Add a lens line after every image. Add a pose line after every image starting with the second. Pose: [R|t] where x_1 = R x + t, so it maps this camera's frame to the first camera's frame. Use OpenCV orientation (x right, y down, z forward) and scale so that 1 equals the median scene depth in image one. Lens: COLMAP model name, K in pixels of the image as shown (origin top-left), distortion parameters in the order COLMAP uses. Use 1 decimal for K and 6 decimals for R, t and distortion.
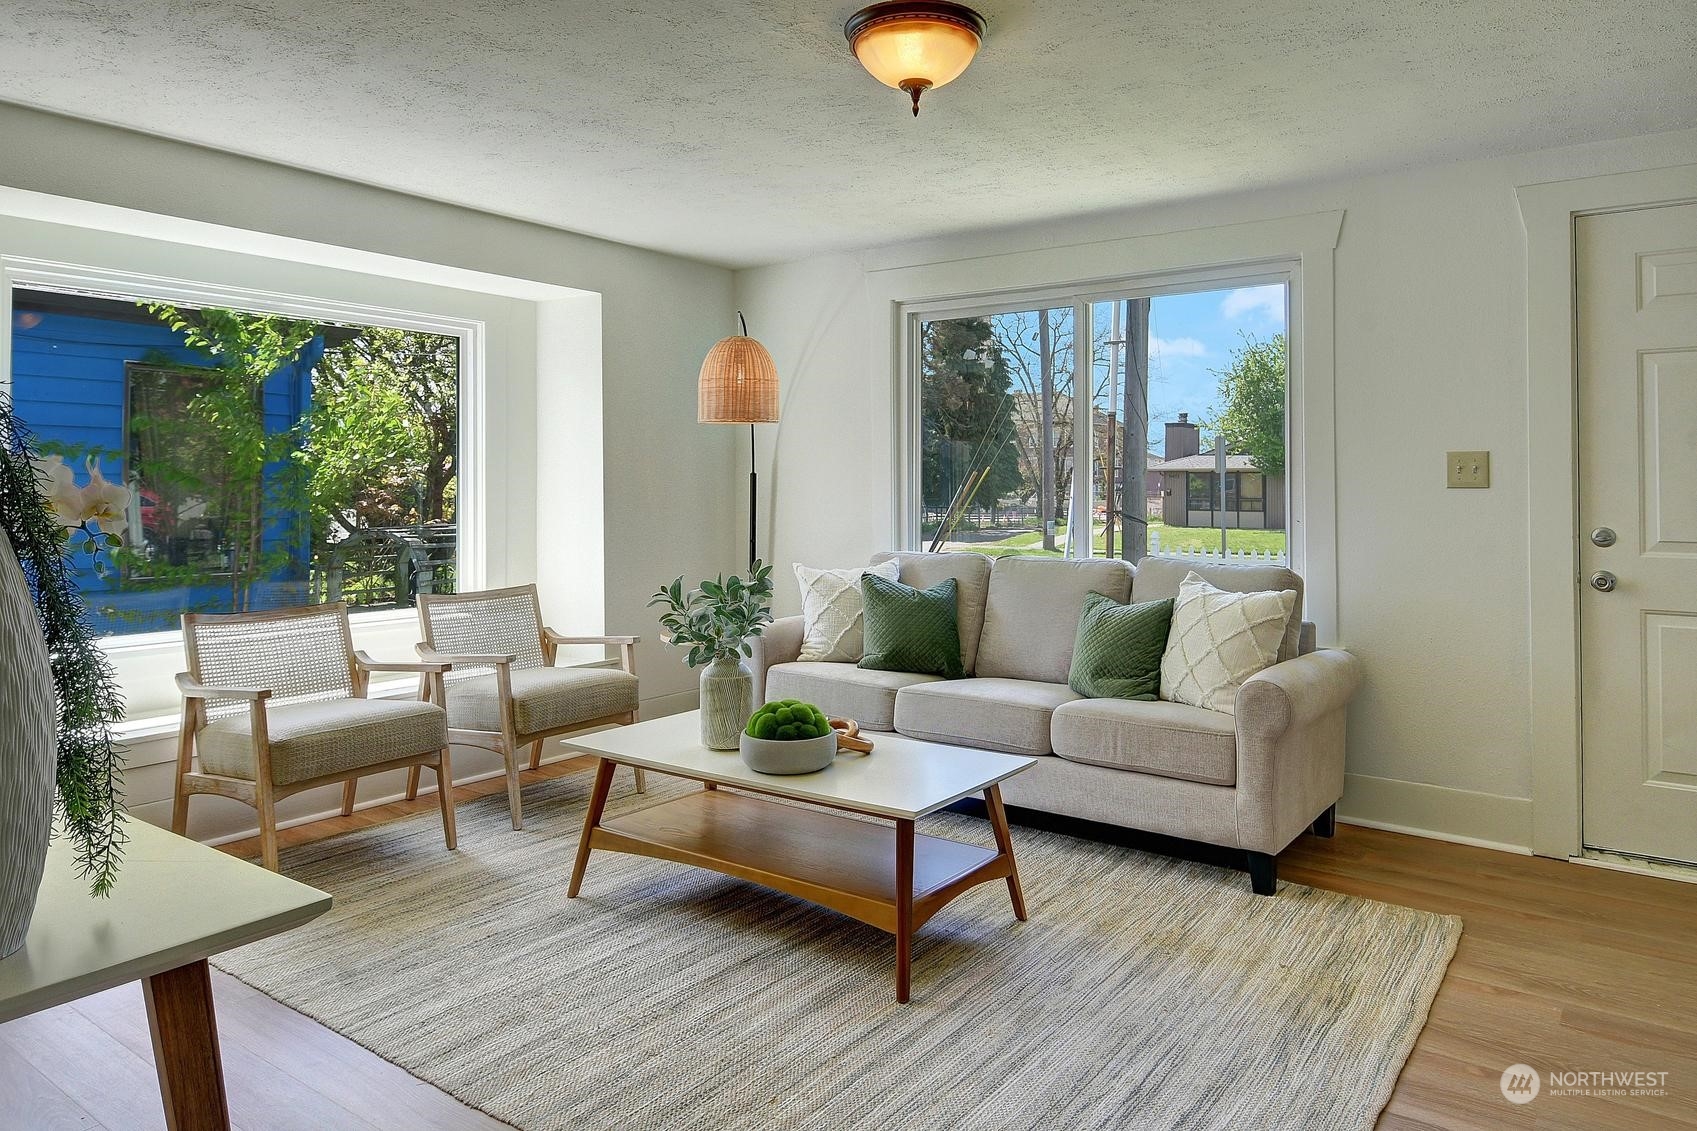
lens RADIAL K [[1089.2, 0, 828.2], [0, 1089.2, 467.3], [0, 0, 1]] dist [0.007327, -0.008556]
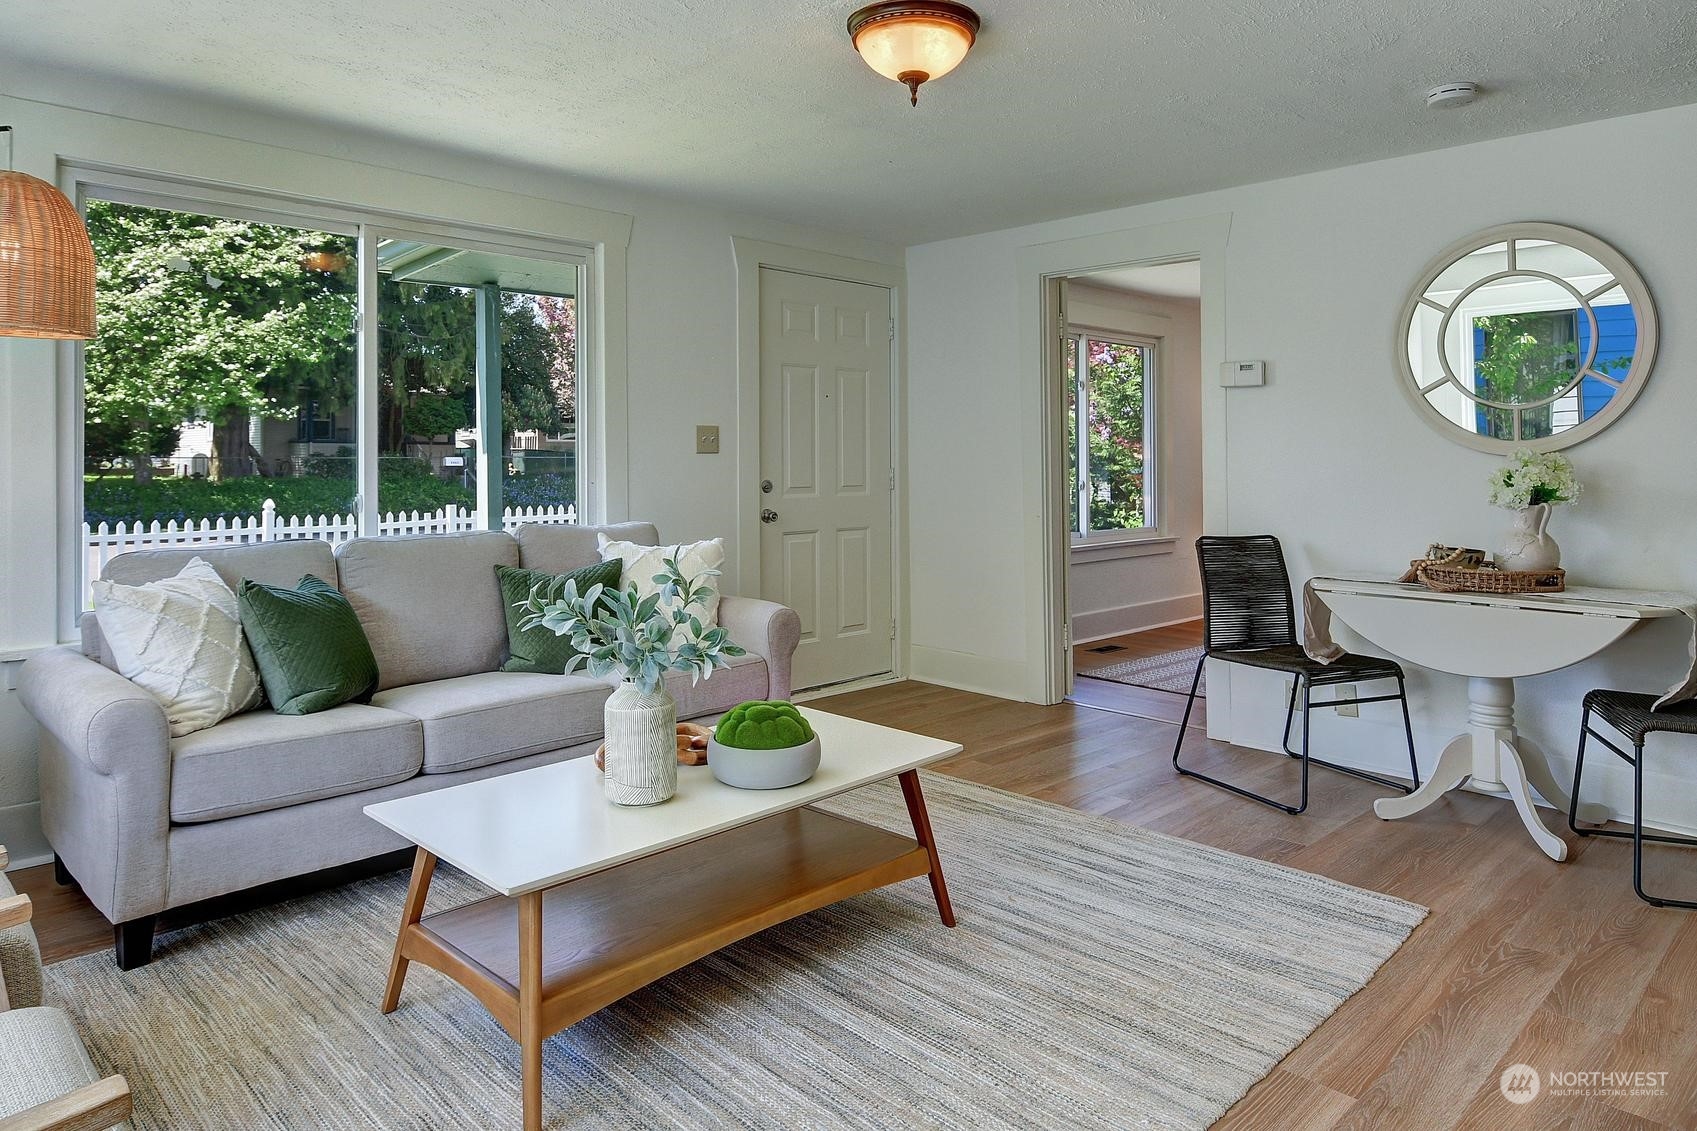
lens RADIAL K [[1089.2, 0, 824.2], [0, 1089.2, 429.9], [0, 0, 1]] dist [0.007327, -0.008556]
pose [[0.148743, 0.021502, 0.988642, -0.905057], [-0.019416, 0.999634, -0.018820, 0.016666], [-0.988685, -0.016397, 0.149106, 0.848474]]
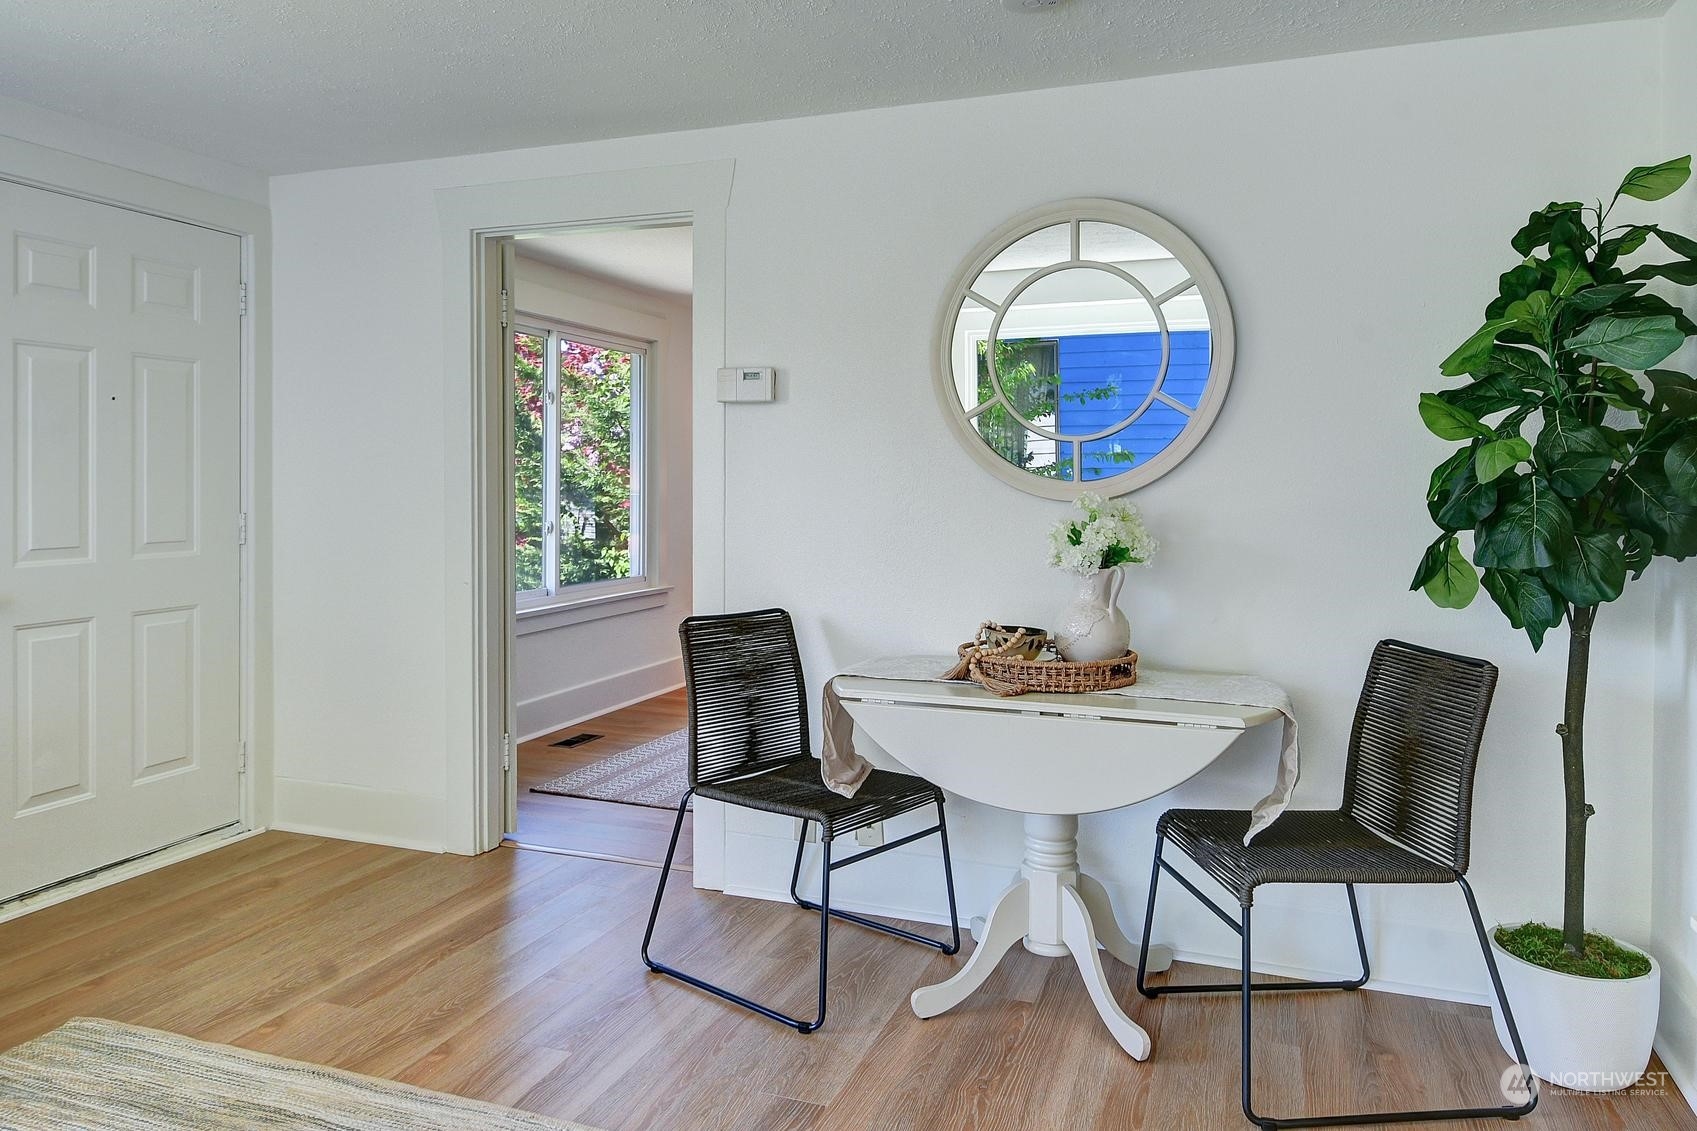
lens RADIAL K [[1155.9, 0, 852.4], [0, 1155.9, 468.7], [0, 0, 1]] dist [0.001149, 0.001000]
pose [[-0.303122, 0.004750, 0.952940, -0.452617], [-0.023323, 0.999651, -0.012401, -0.005457], [-0.952666, -0.025985, -0.302906, 0.747020]]
